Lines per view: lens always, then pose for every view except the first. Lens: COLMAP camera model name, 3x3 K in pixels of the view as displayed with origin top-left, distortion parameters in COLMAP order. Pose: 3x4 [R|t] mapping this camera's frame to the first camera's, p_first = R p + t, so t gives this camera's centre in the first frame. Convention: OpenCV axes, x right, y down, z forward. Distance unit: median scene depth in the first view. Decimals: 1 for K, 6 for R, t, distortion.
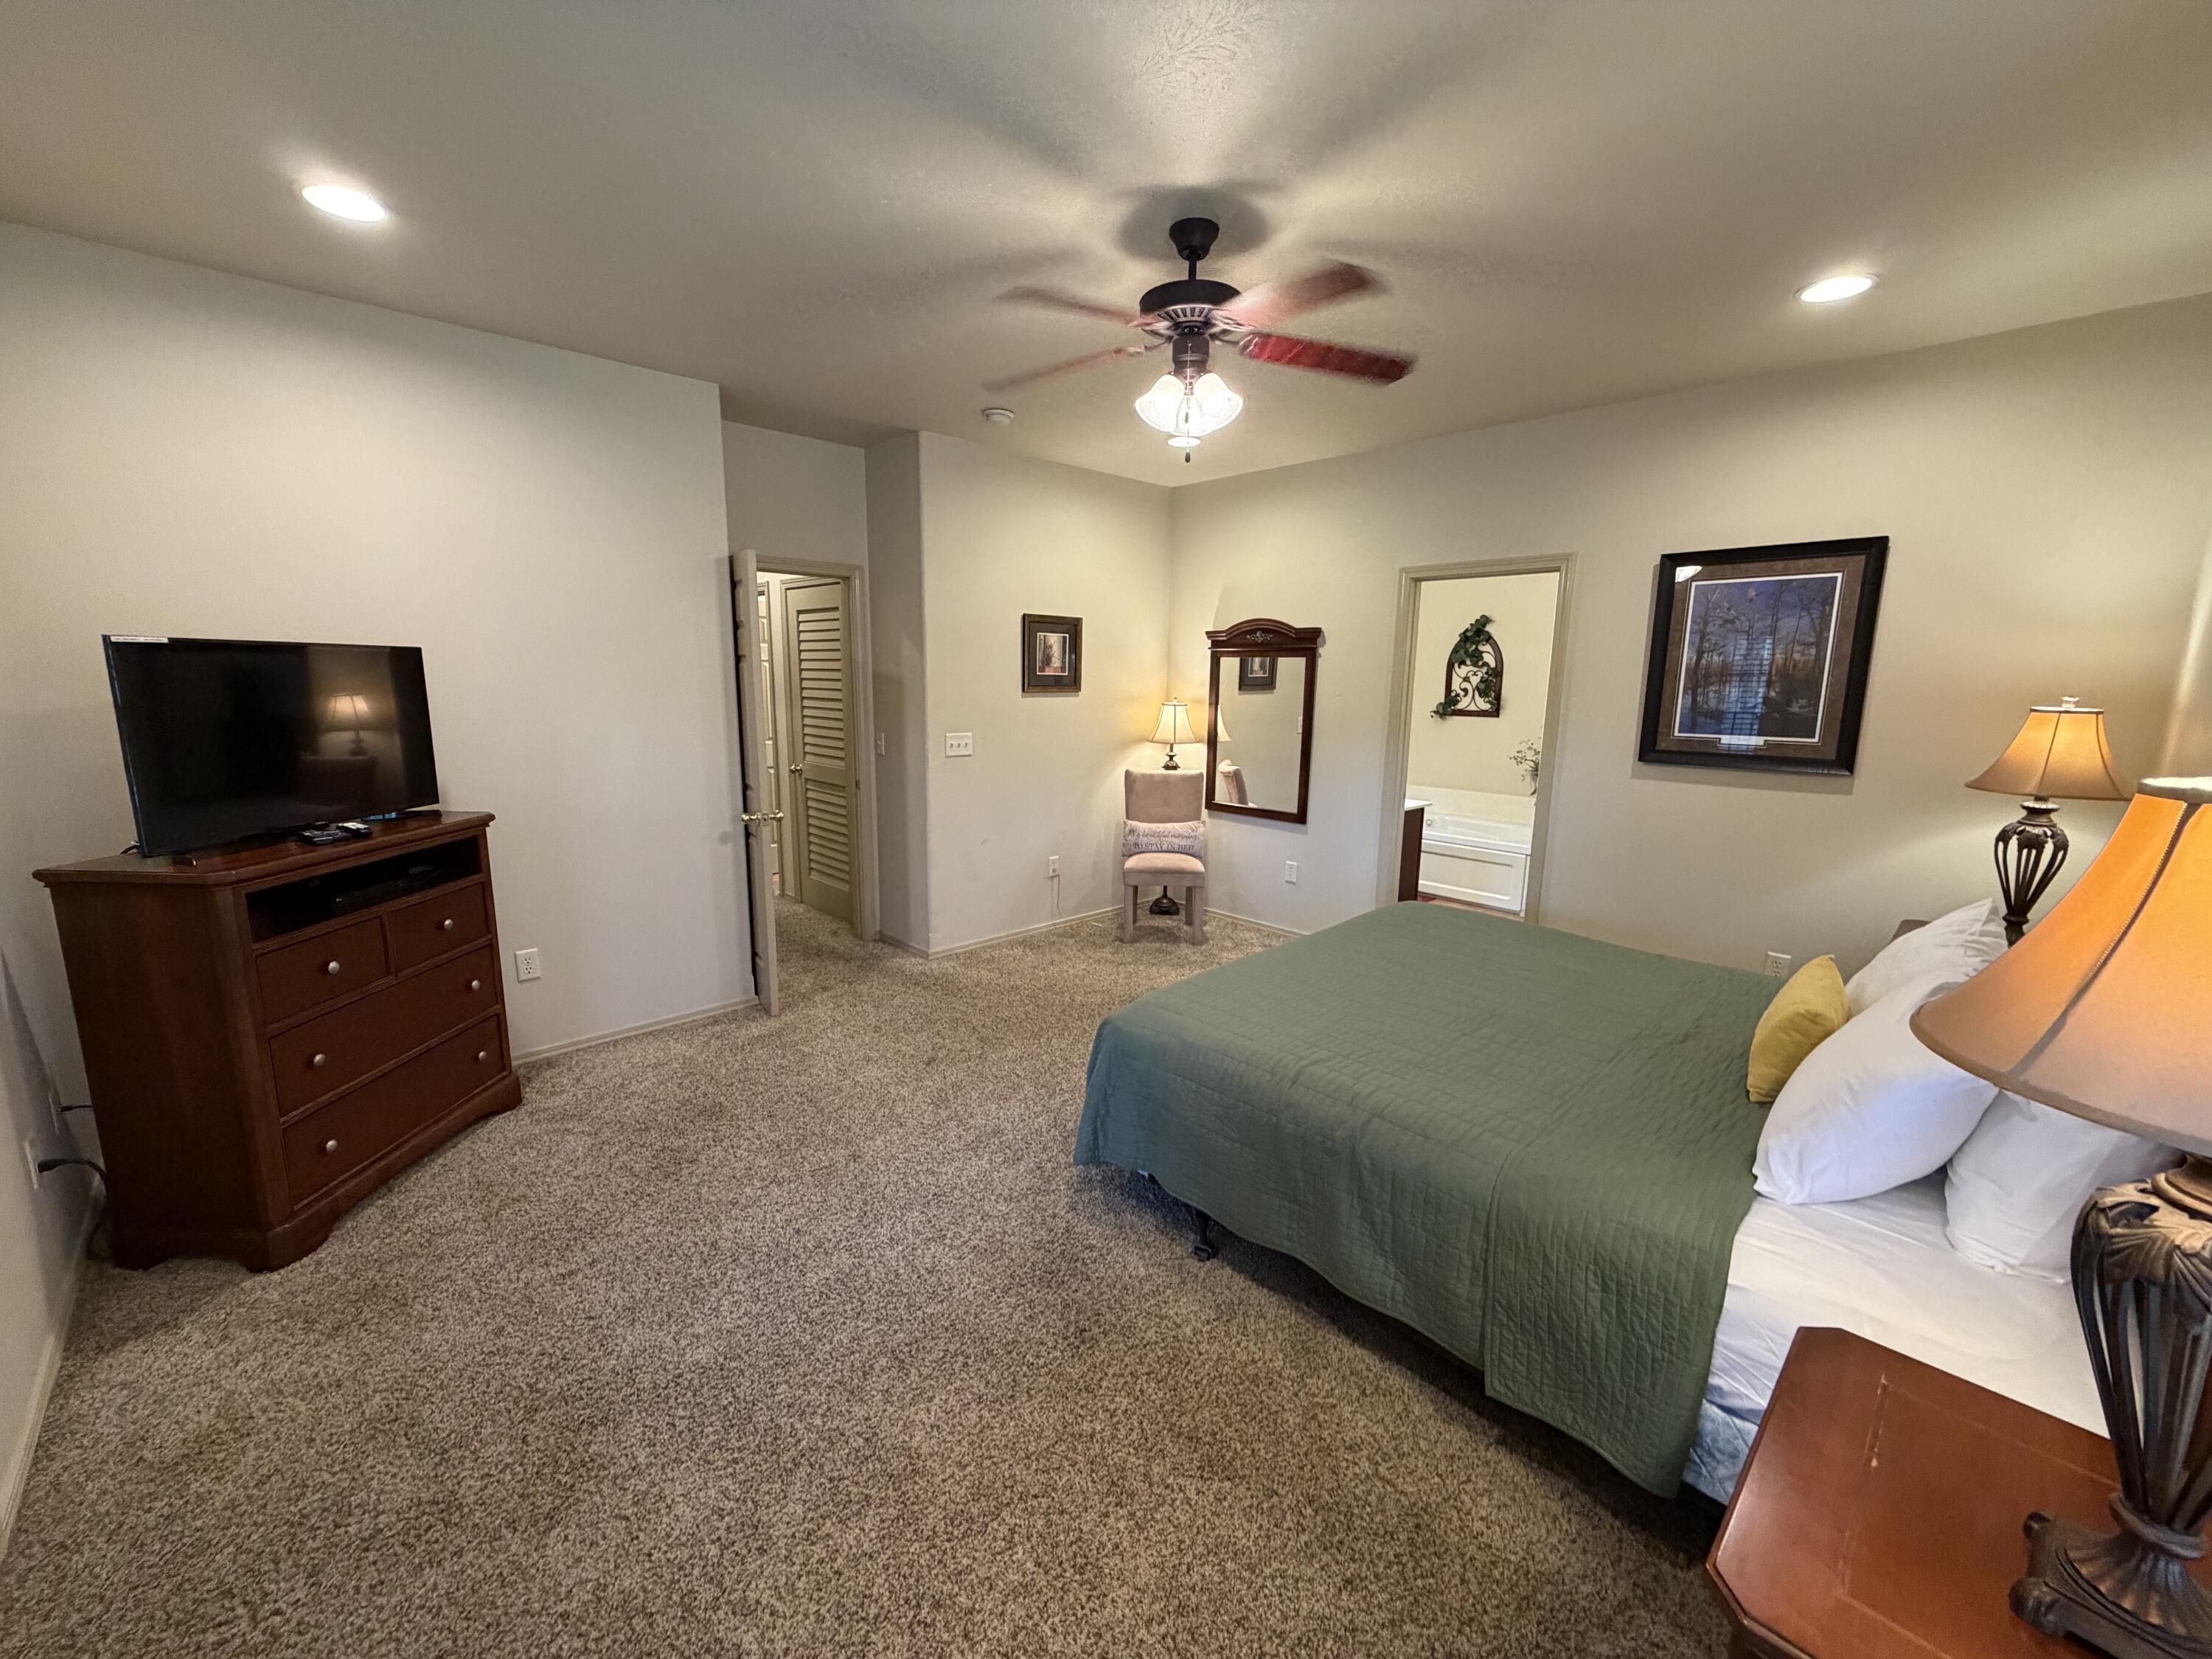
lens RADIAL K [[881.8, 0, 1104.9], [0, 881.8, 827.5], [0, 0, 1]] dist [-0.000786, -0.000624]
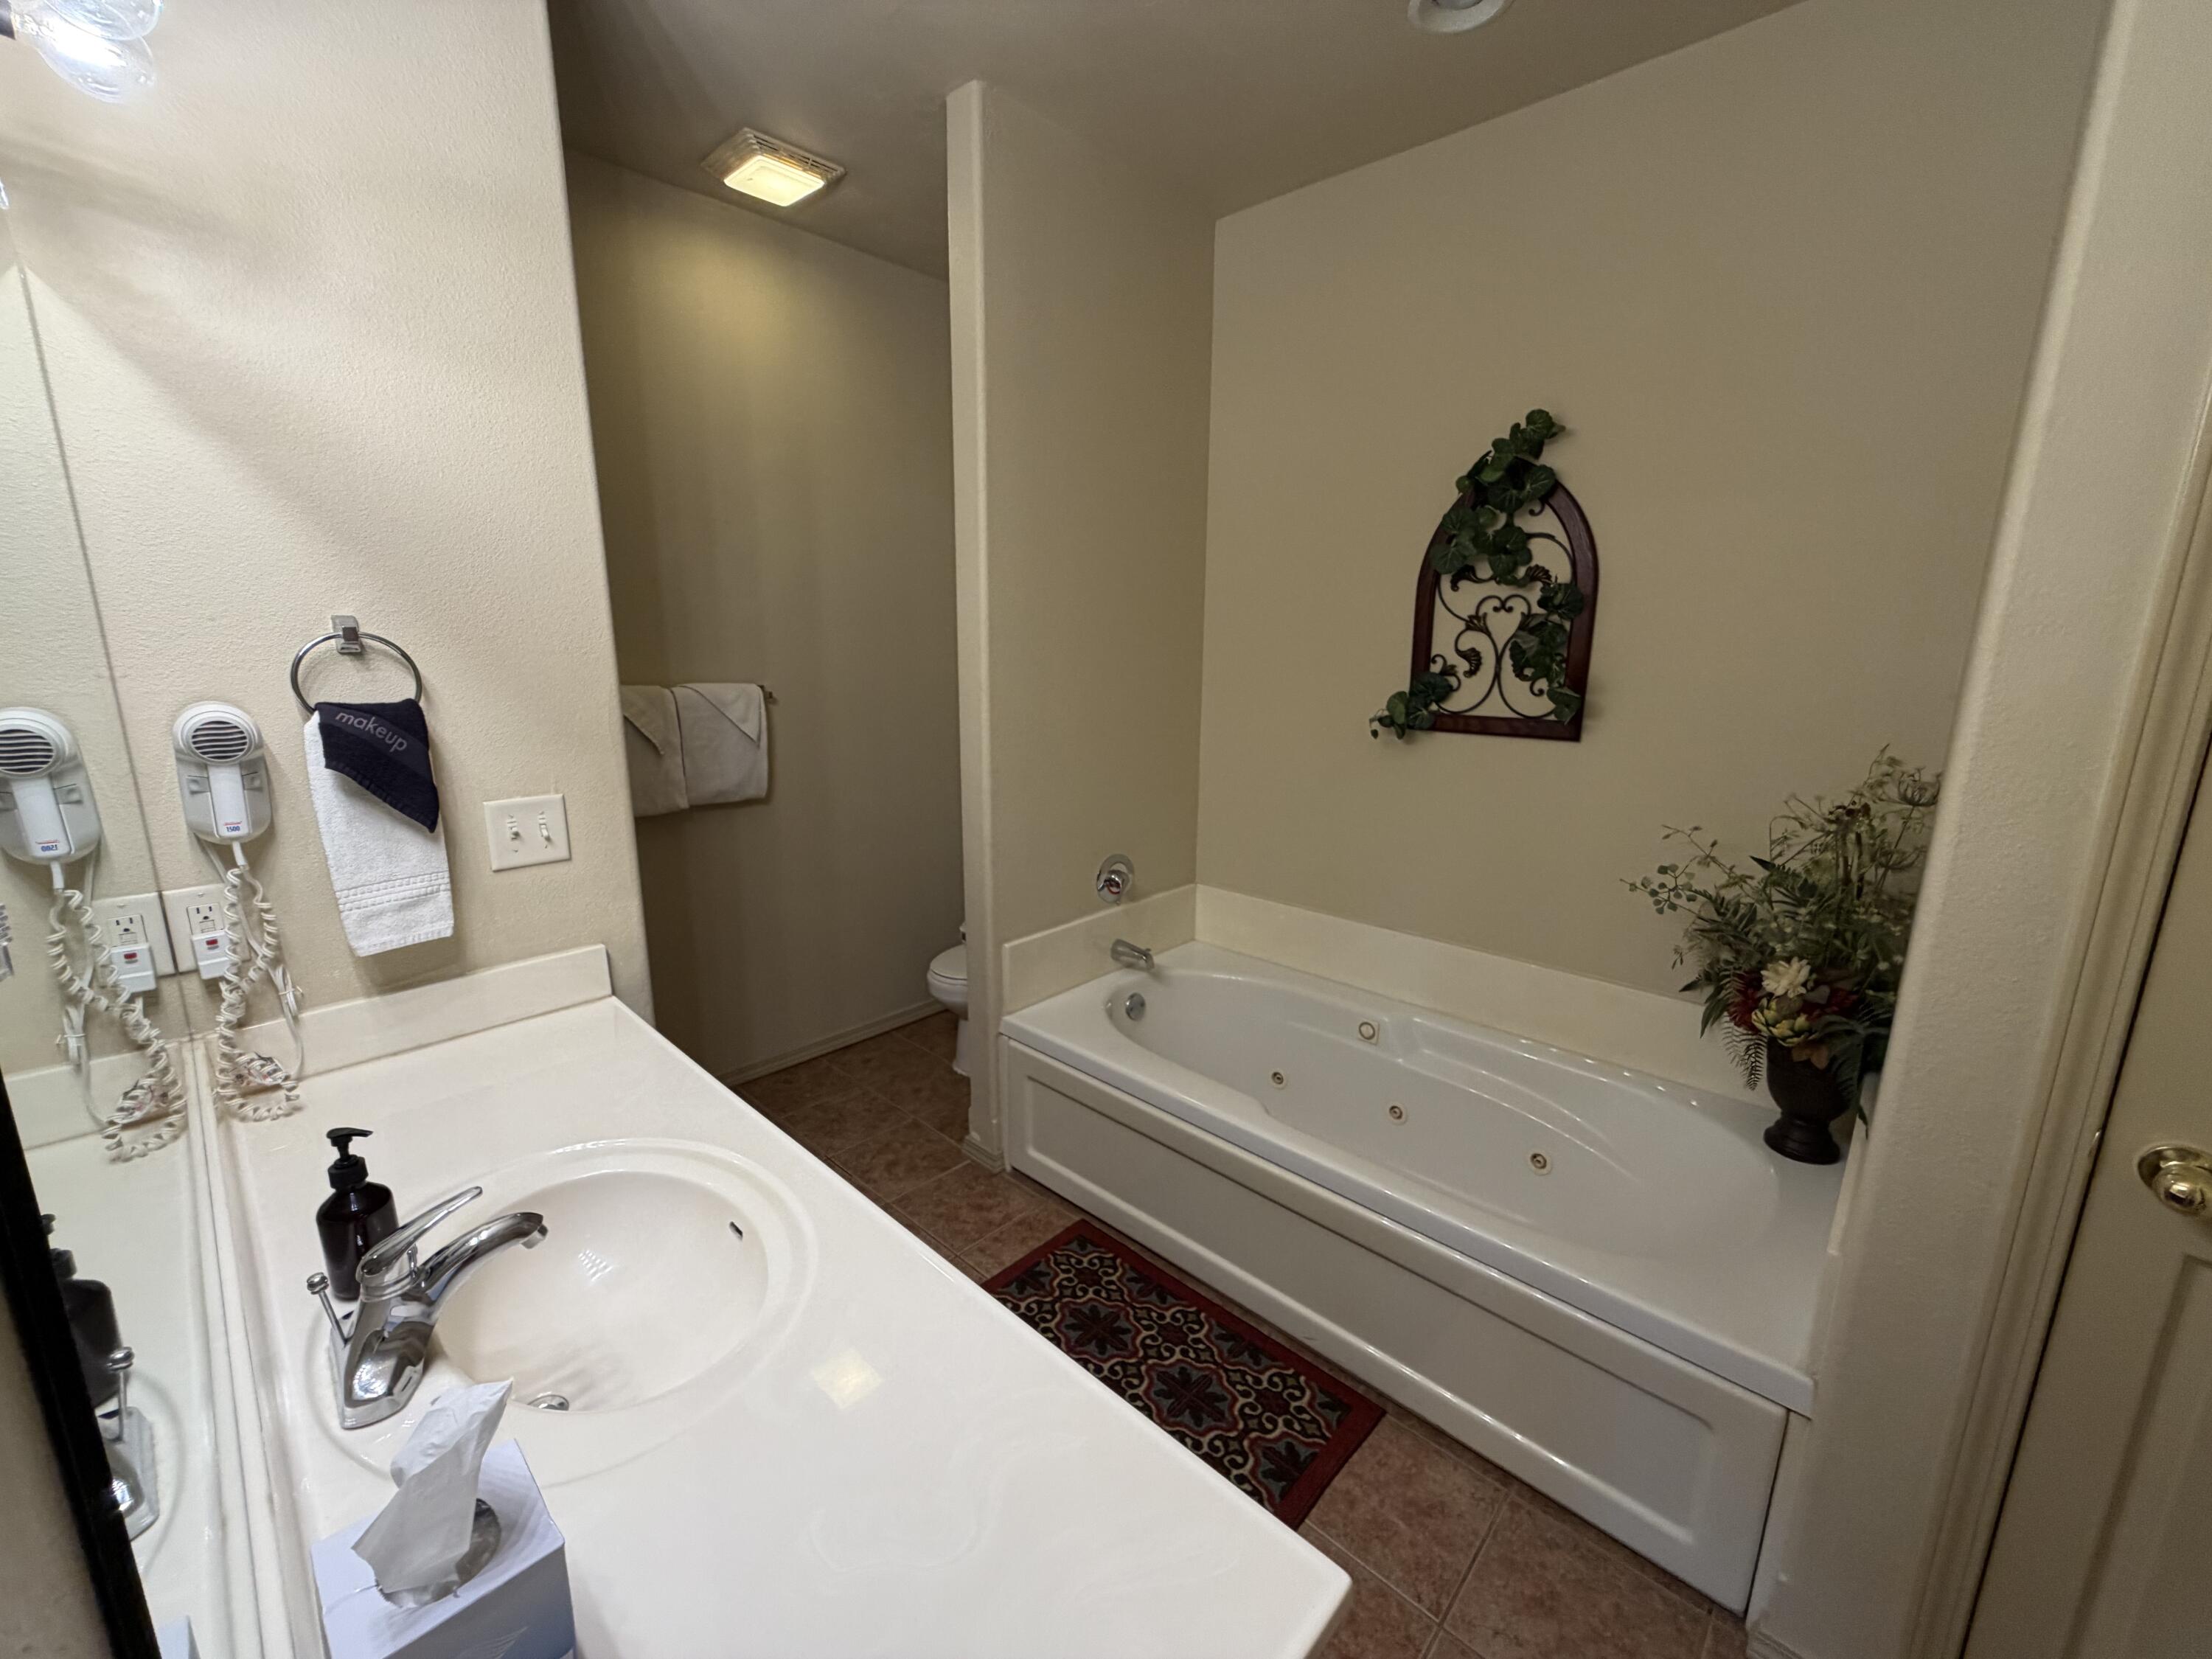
lens RADIAL K [[881.8, 0, 1101.9], [0, 881.8, 827.7], [0, 0, 1]] dist [-0.000786, -0.000624]
pose [[0.998929, -0.014762, 0.043851, 0.256321], [0.013018, 0.999124, 0.039781, -0.107471], [-0.044400, -0.039167, 0.998246, 0.679619]]
